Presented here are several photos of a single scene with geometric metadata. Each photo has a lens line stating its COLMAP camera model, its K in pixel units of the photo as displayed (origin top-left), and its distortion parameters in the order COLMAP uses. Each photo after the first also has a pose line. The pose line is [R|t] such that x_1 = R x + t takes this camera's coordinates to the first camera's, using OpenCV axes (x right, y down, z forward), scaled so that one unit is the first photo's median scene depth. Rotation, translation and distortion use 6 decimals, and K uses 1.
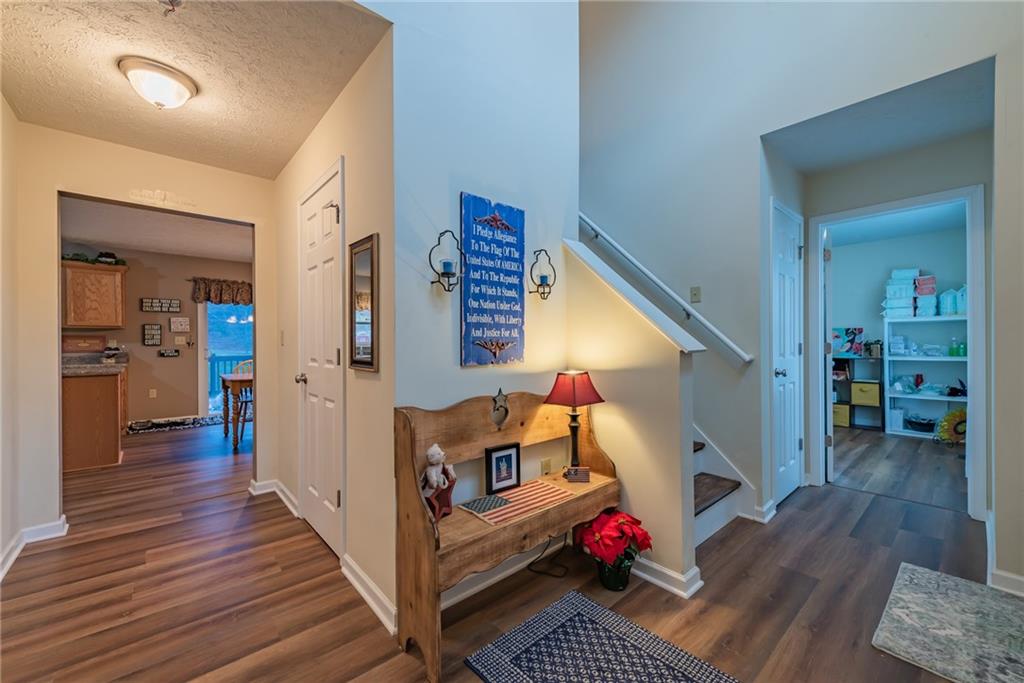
lens RADIAL K [[411.1, 0, 514.1], [0, 411.1, 343.4], [0, 0, 1]] dist [0.016165, -0.003151]
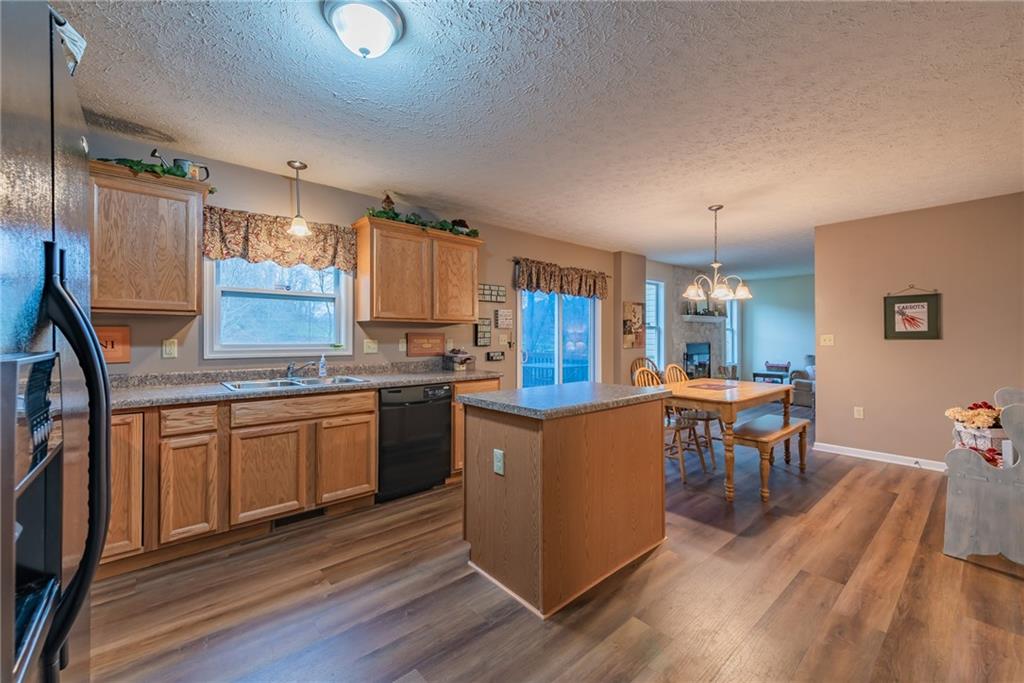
lens RADIAL K [[411.1, 0, 510.0], [0, 411.1, 336.0], [0, 0, 1]] dist [0.016165, -0.003151]
pose [[0.999436, 0.001300, -0.033551, -0.766982], [-0.001546, 0.999972, -0.007325, -0.007761], [0.033541, 0.007373, 0.999410, 0.246107]]
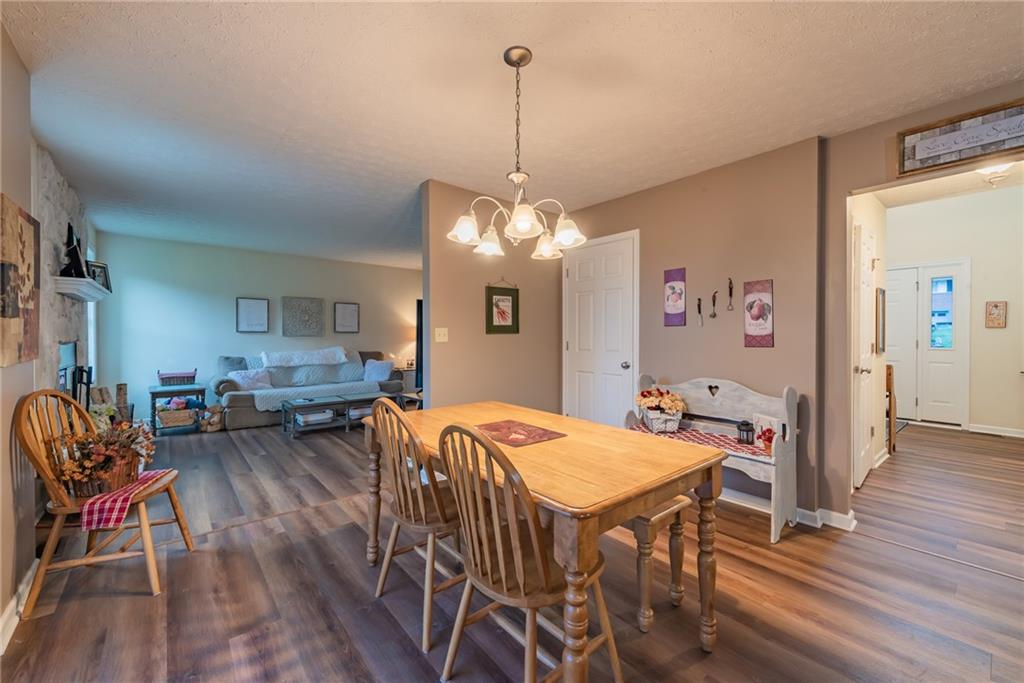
lens RADIAL K [[411.1, 0, 508.8], [0, 411.1, 337.8], [0, 0, 1]] dist [0.016165, -0.003151]
pose [[0.053331, -0.005790, 0.998560, -0.778454], [0.003368, 0.999979, 0.005618, -0.005424], [-0.998571, 0.003063, 0.053350, 0.887961]]
